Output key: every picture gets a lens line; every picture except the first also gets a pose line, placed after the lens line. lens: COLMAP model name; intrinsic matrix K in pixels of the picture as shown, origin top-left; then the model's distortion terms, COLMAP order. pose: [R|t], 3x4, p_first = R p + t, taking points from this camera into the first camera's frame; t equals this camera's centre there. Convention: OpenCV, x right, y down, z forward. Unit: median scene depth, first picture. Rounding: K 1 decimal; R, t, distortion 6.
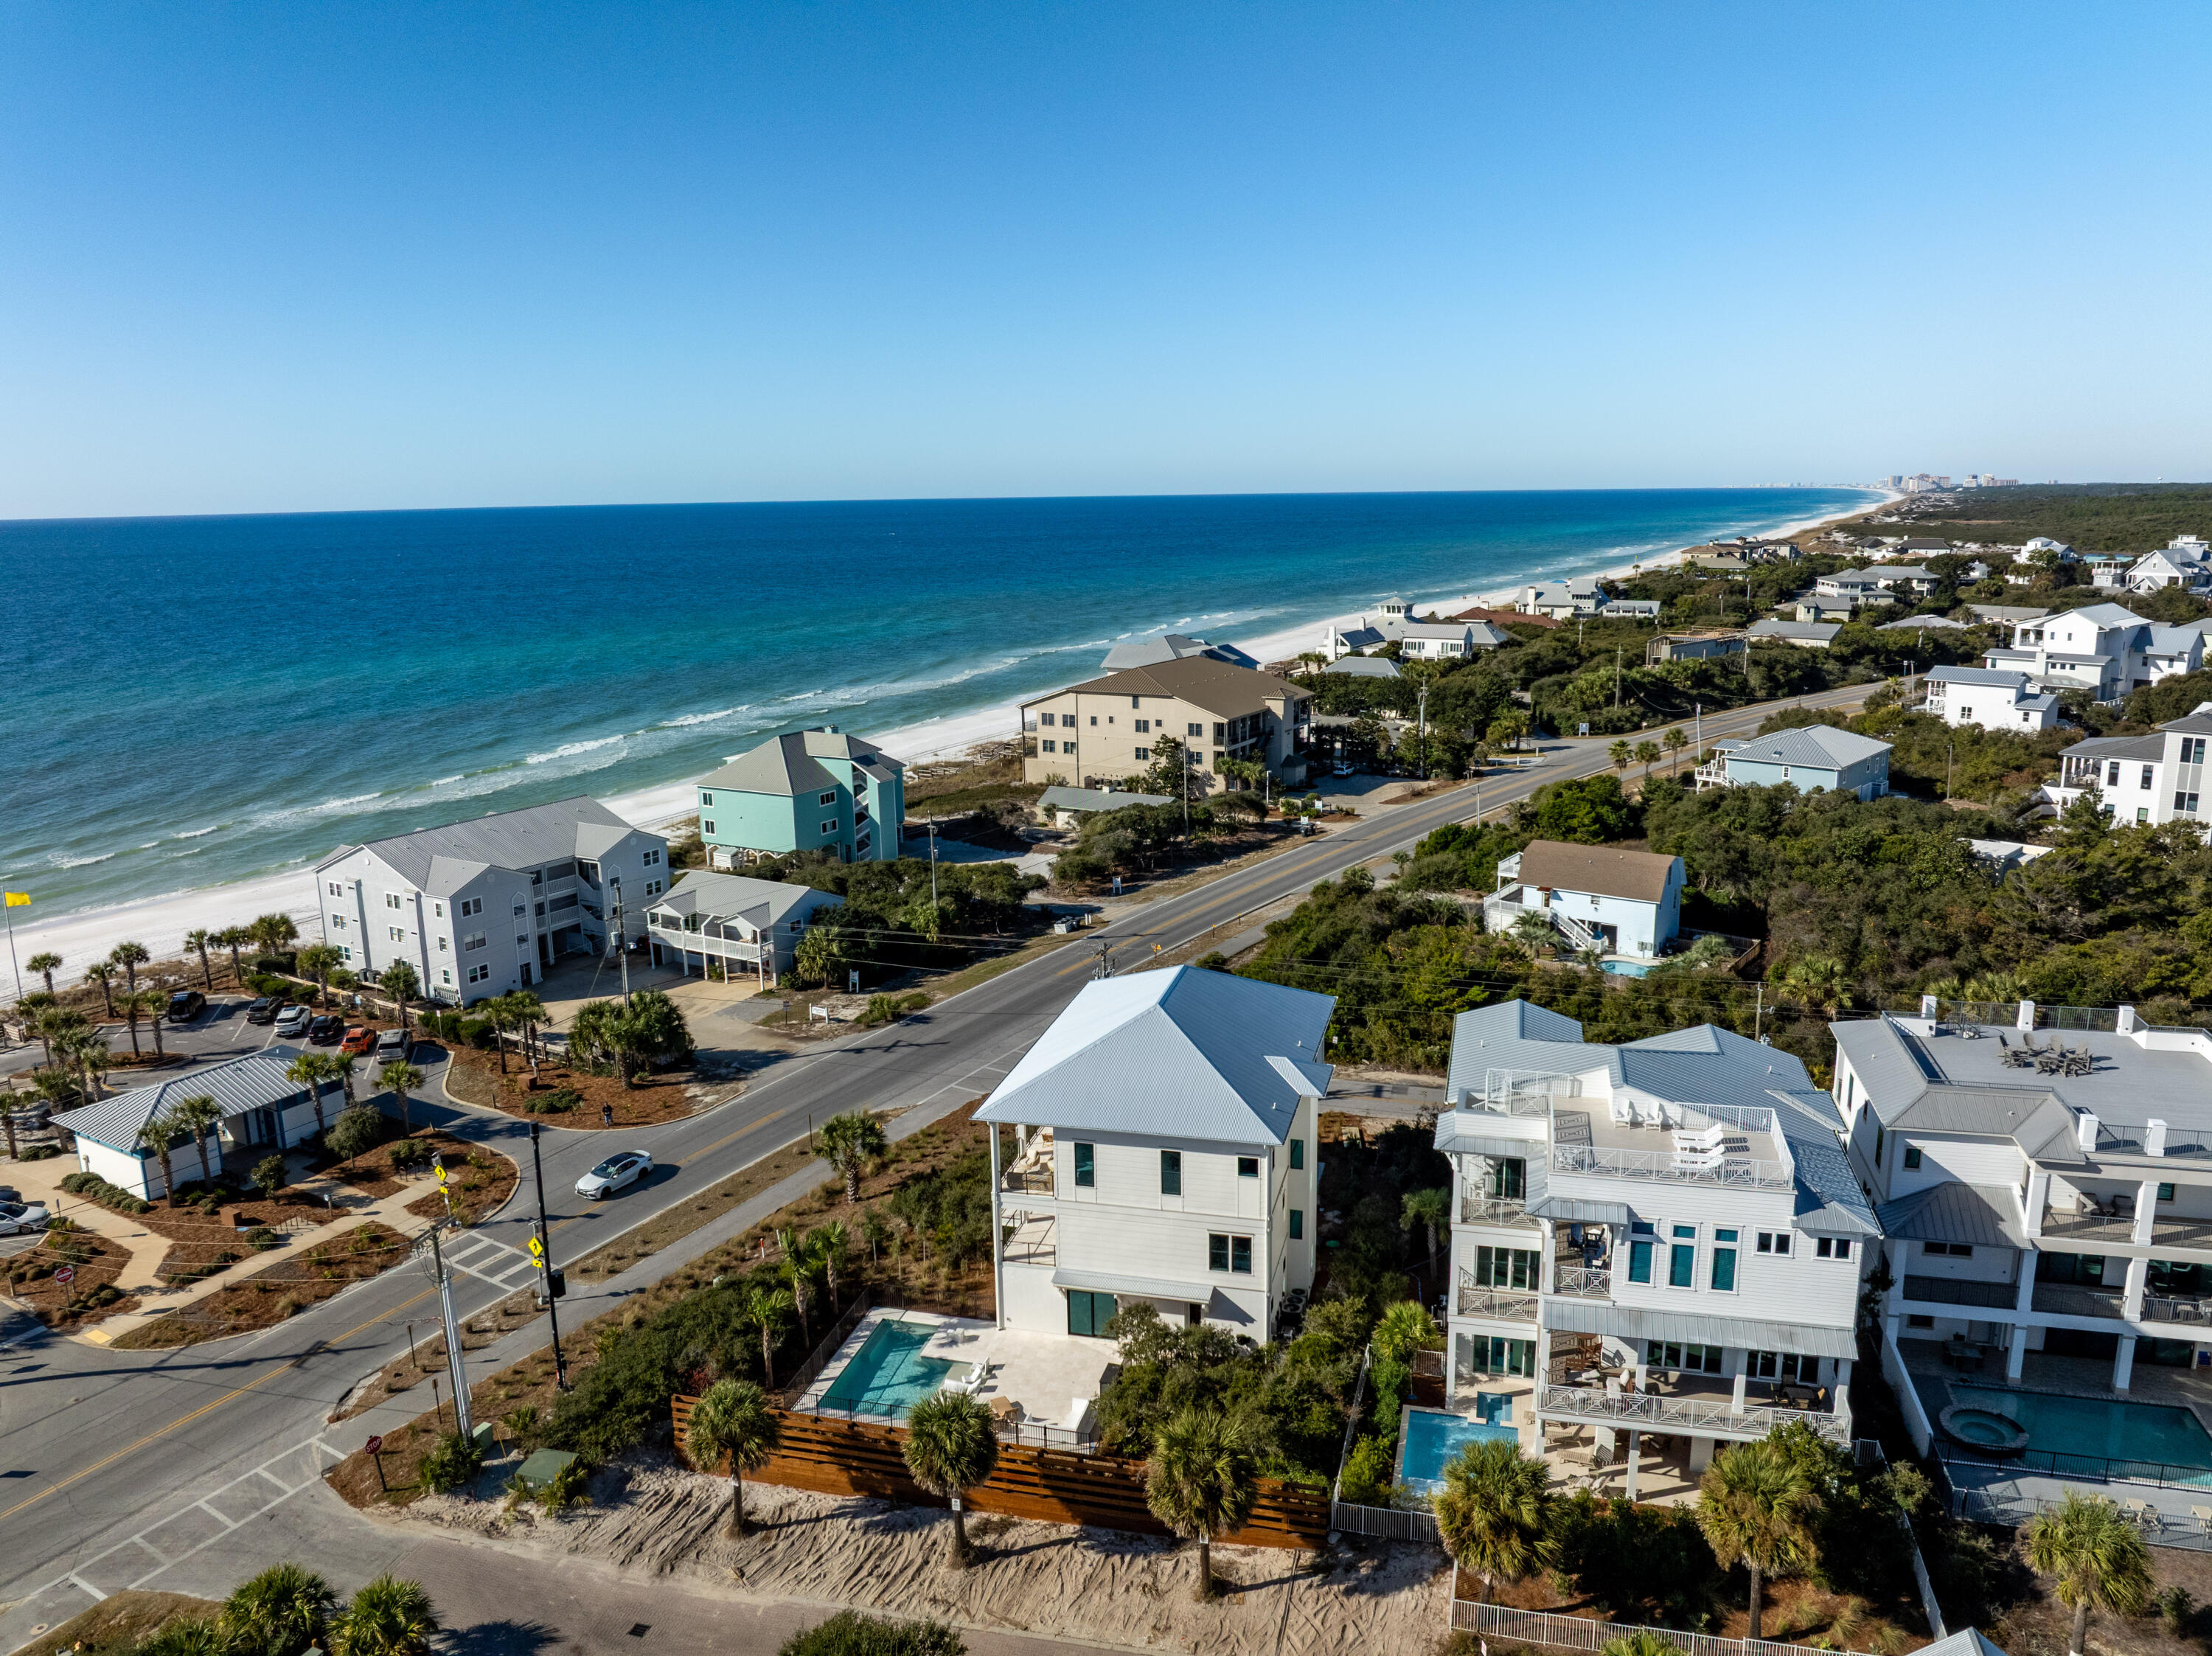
lens RADIAL K [[1556.0, 0, 1118.1], [0, 1556.0, 823.4], [0, 0, 1]] dist [-0.034092, -0.003197]
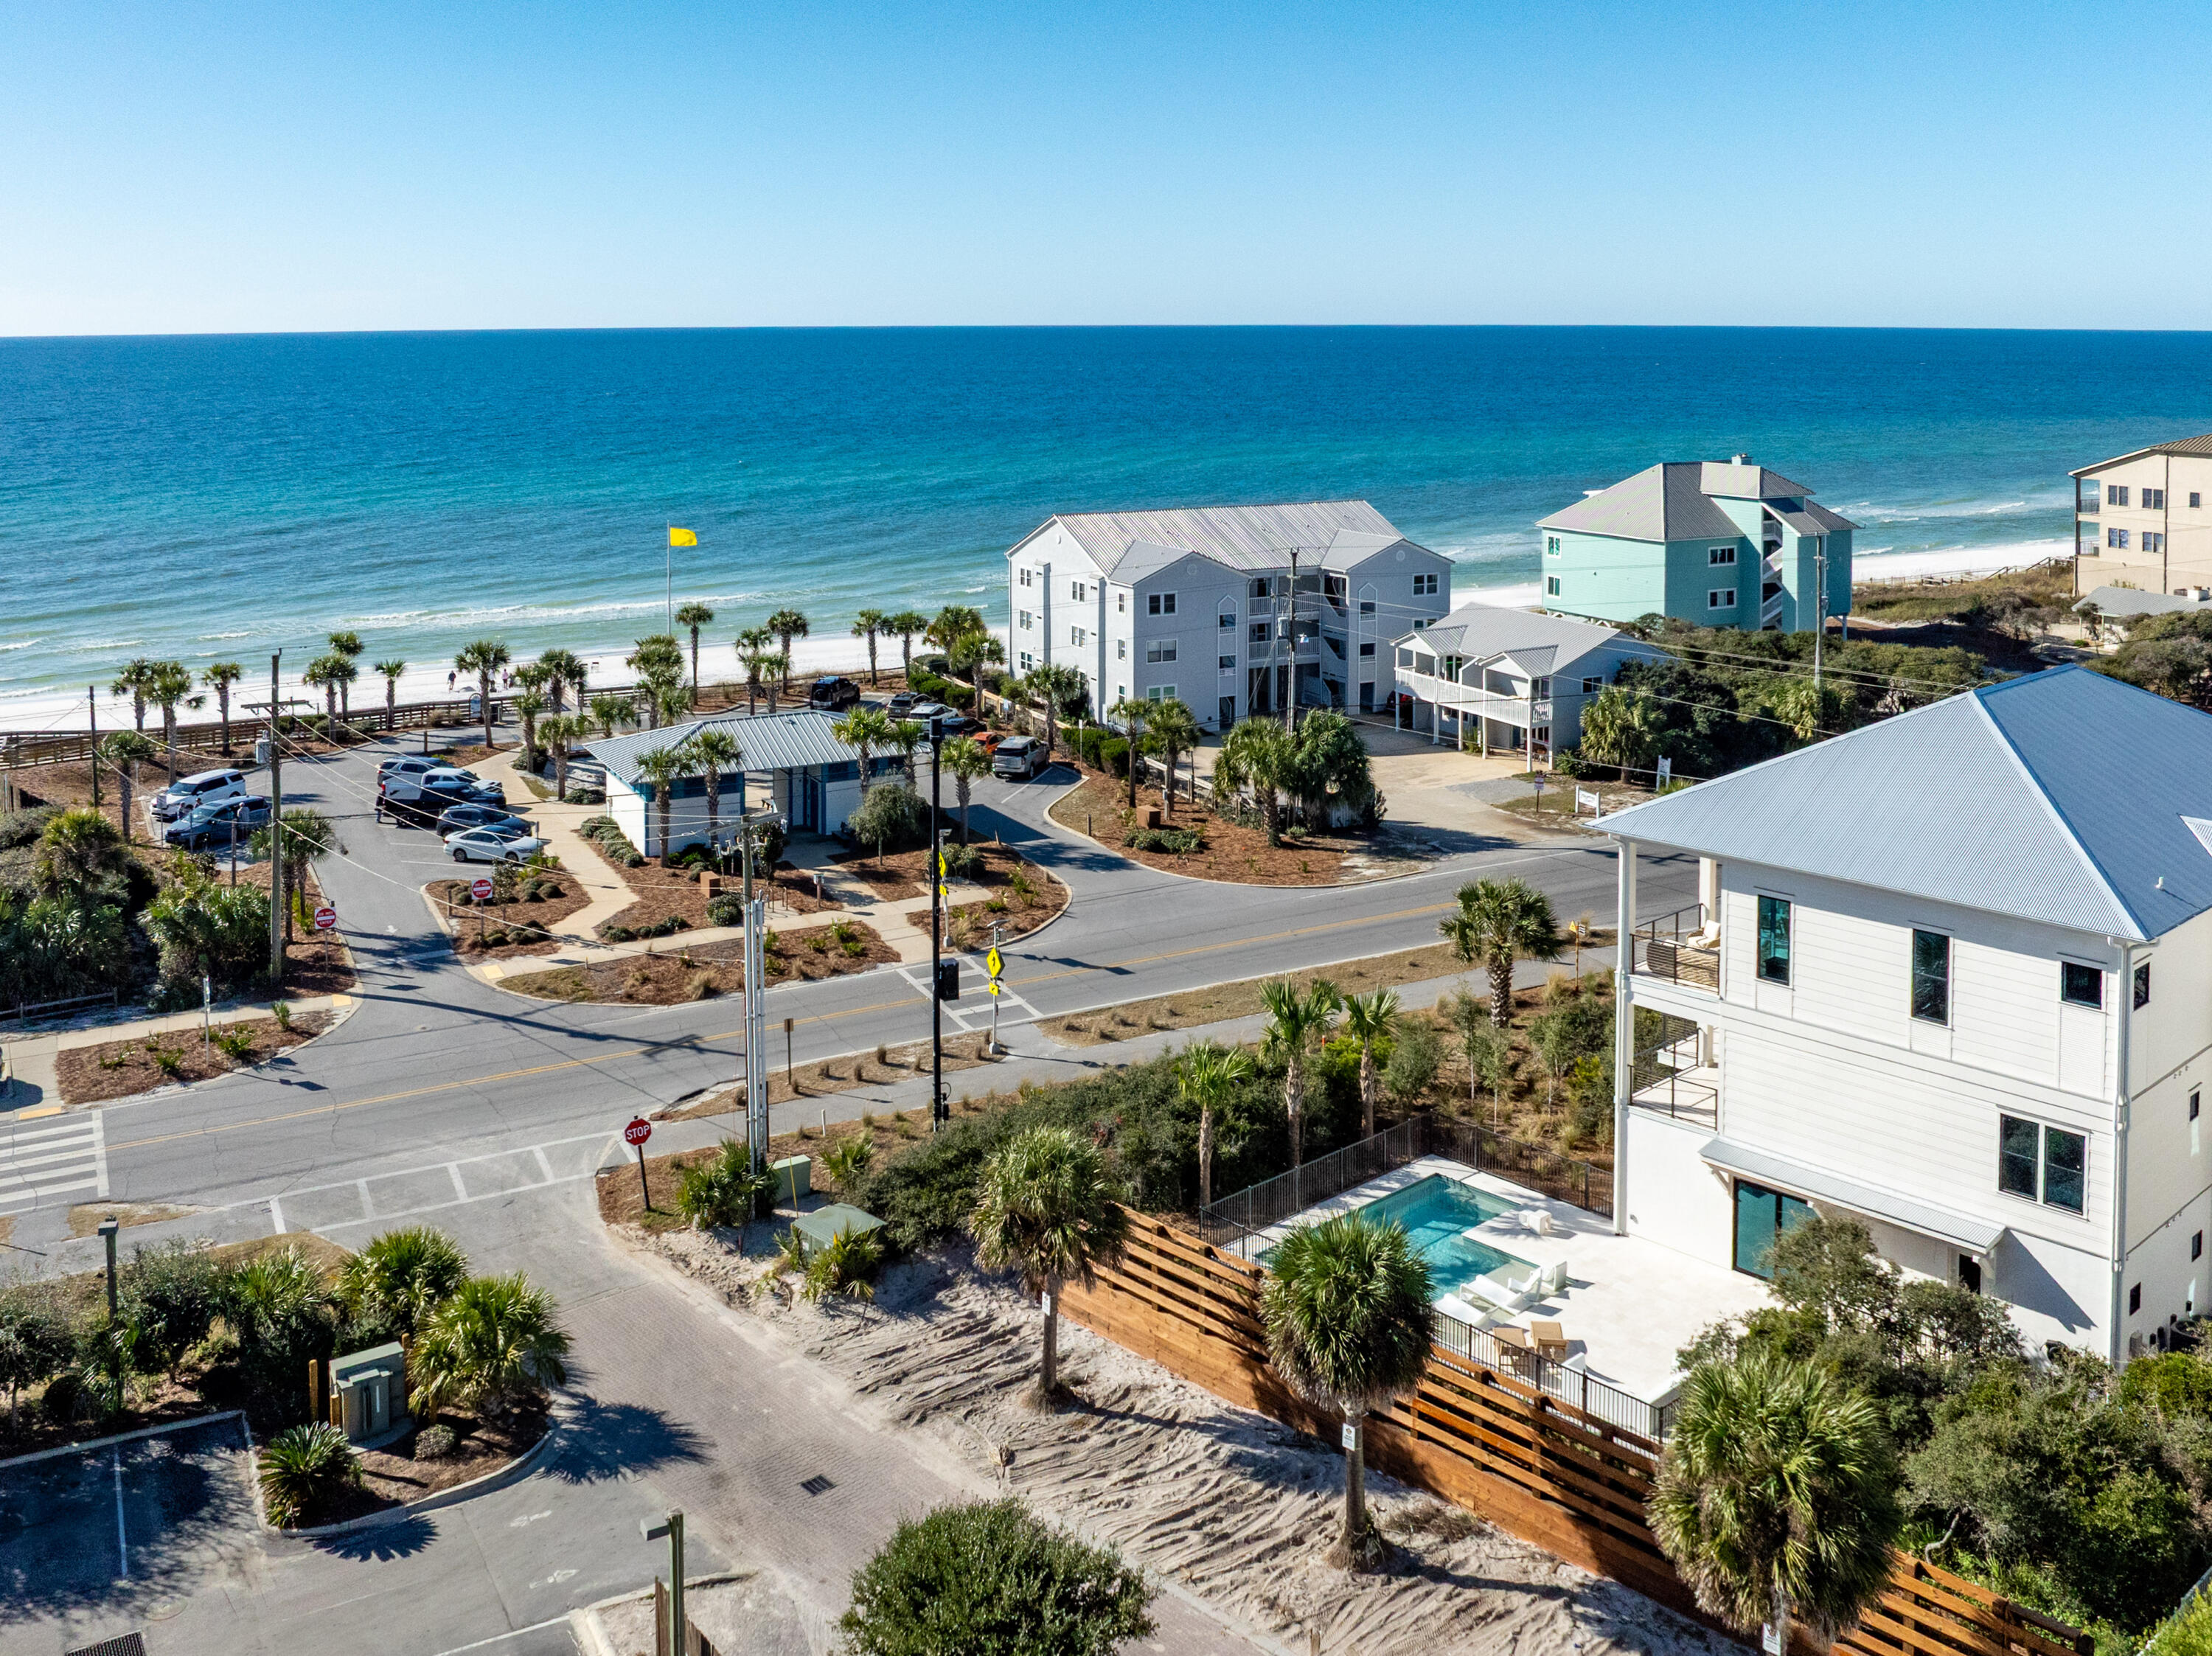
lens RADIAL K [[2079.7, 0, 1157.0], [0, 2079.7, 418.6], [0, 0, 1]] dist [-0.002993, -0.000545]
pose [[0.852819, 0.040137, -0.520662, 0.157490], [-0.121793, 0.984833, -0.123572, 0.147055], [0.507806, 0.168798, 0.844773, 0.229045]]
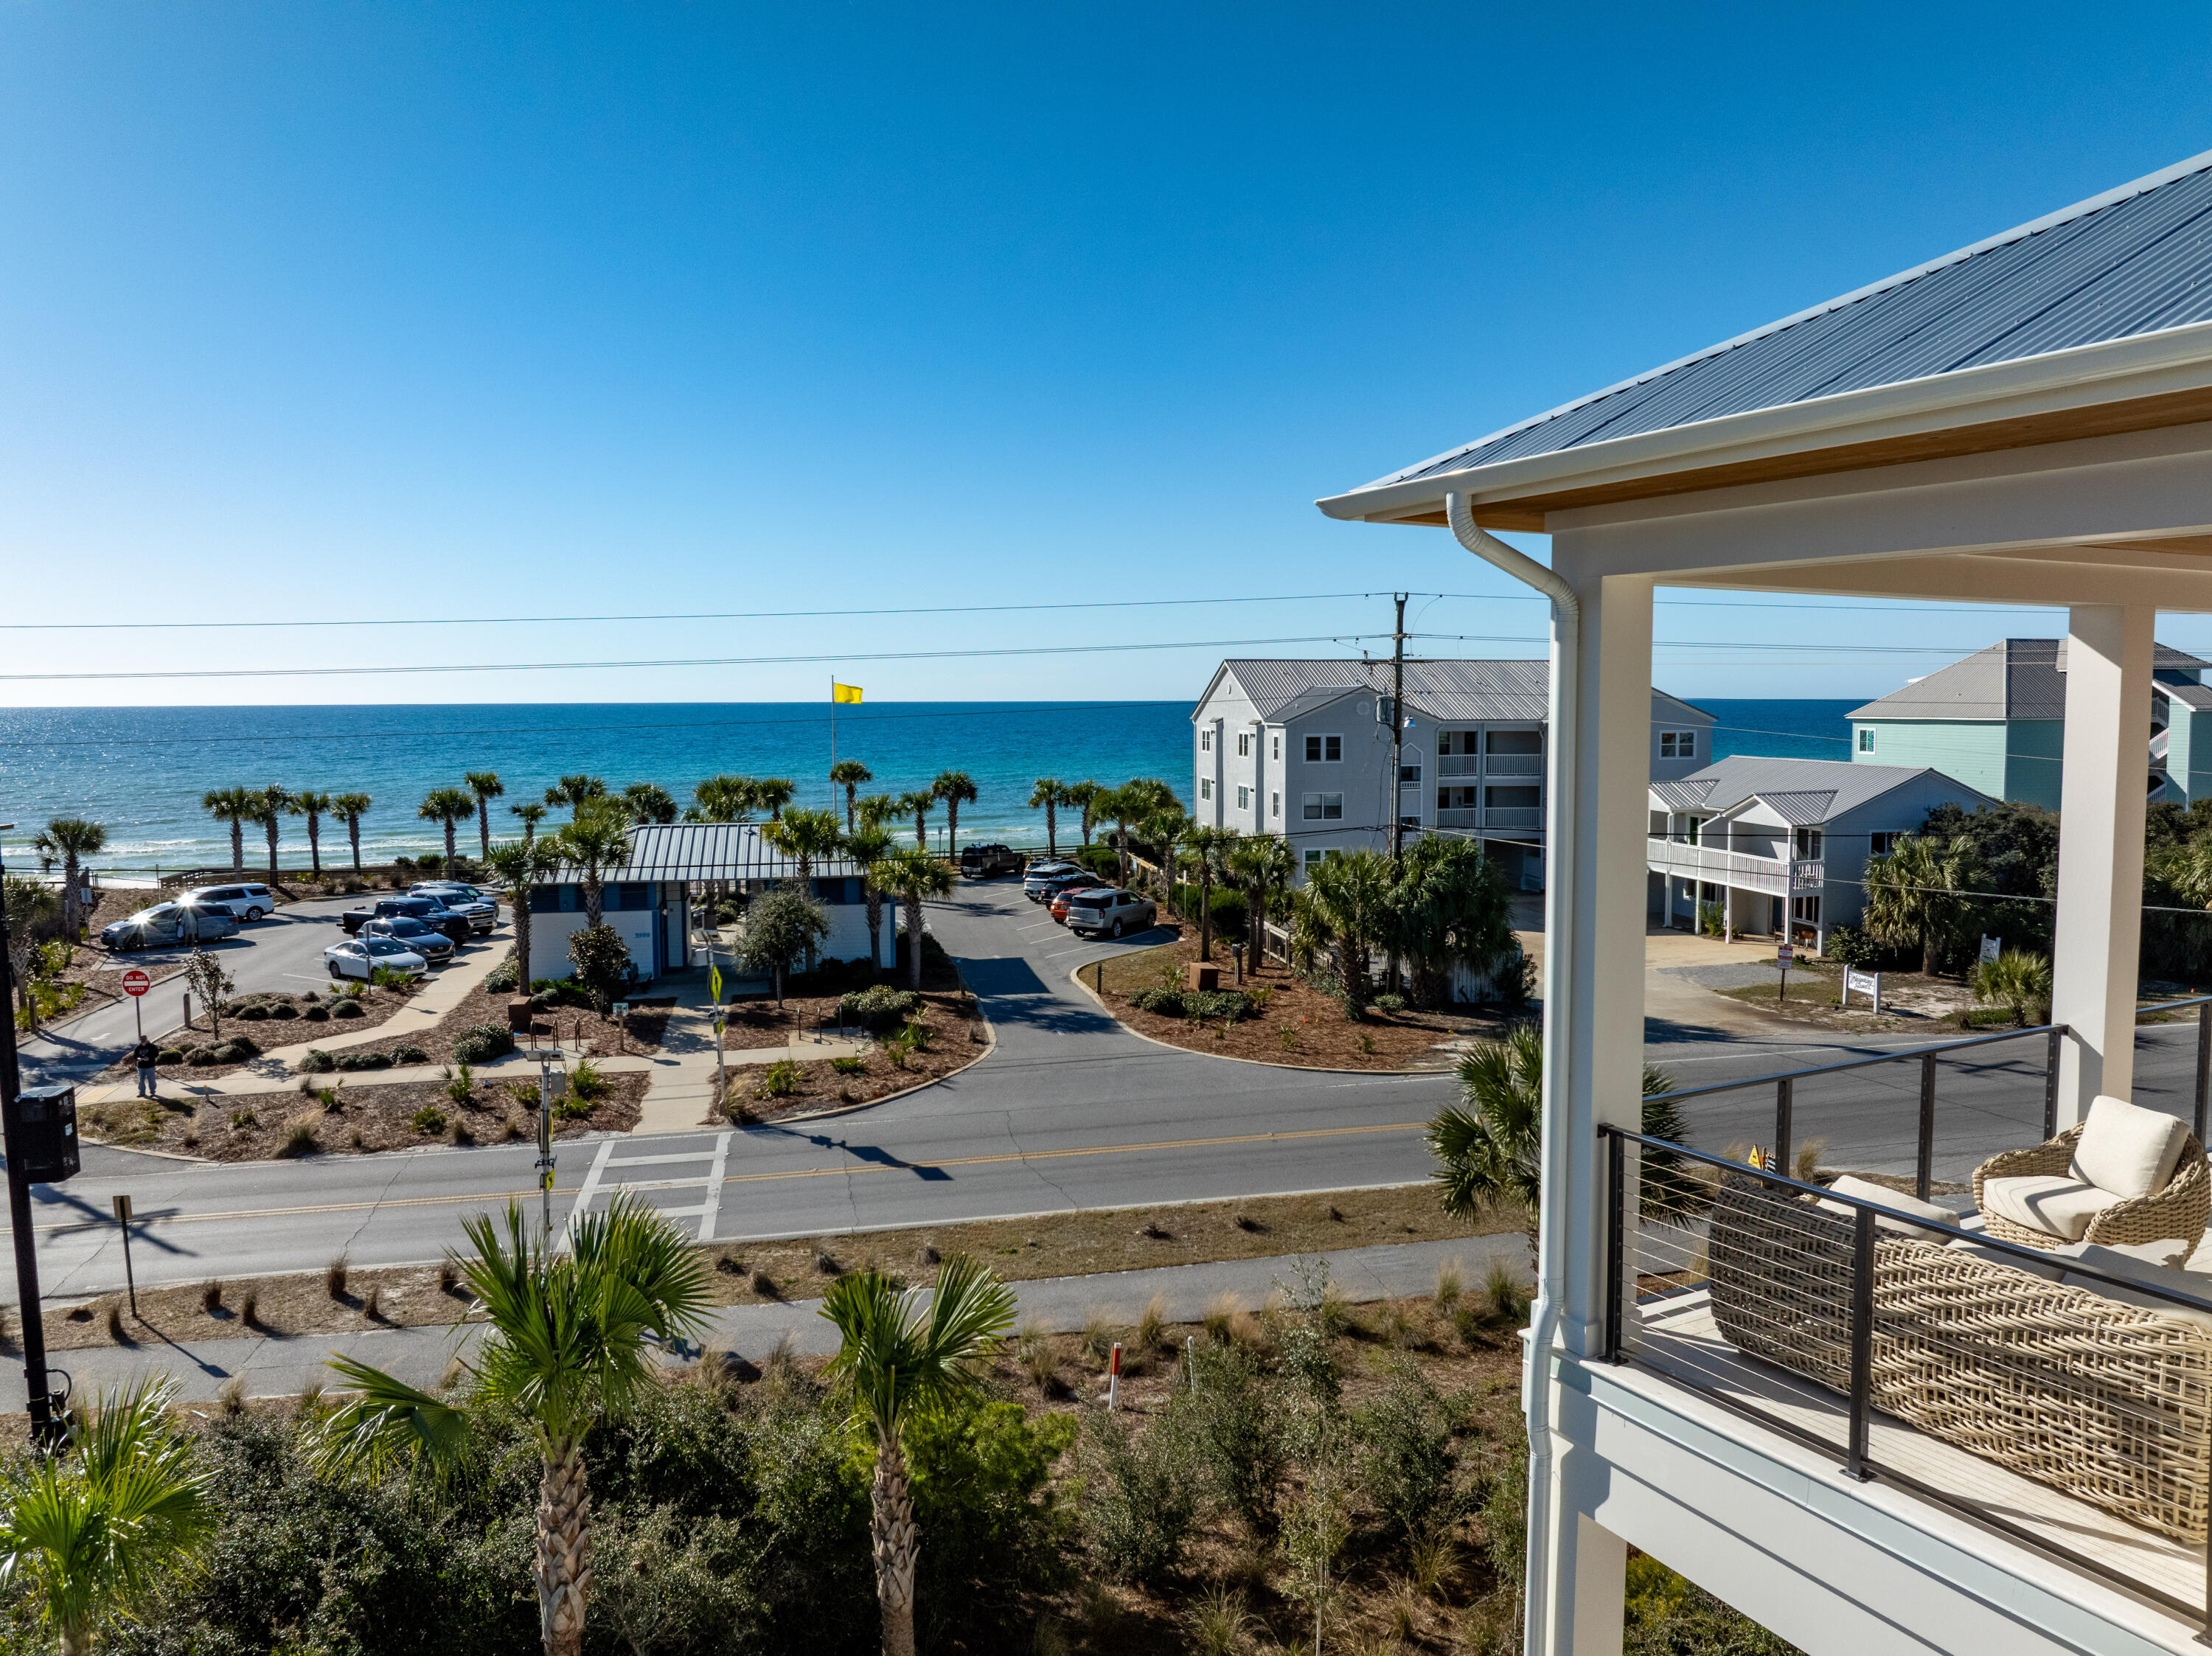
lens RADIAL K [[1556.0, 0, 1118.1], [0, 1556.0, 823.4], [0, 0, 1]] dist [-0.034092, -0.003197]
pose [[0.667376, 0.071210, -0.741308, -0.025962], [-0.160066, 0.985870, -0.049399, 0.206295], [0.727316, 0.151626, 0.669344, 0.875680]]
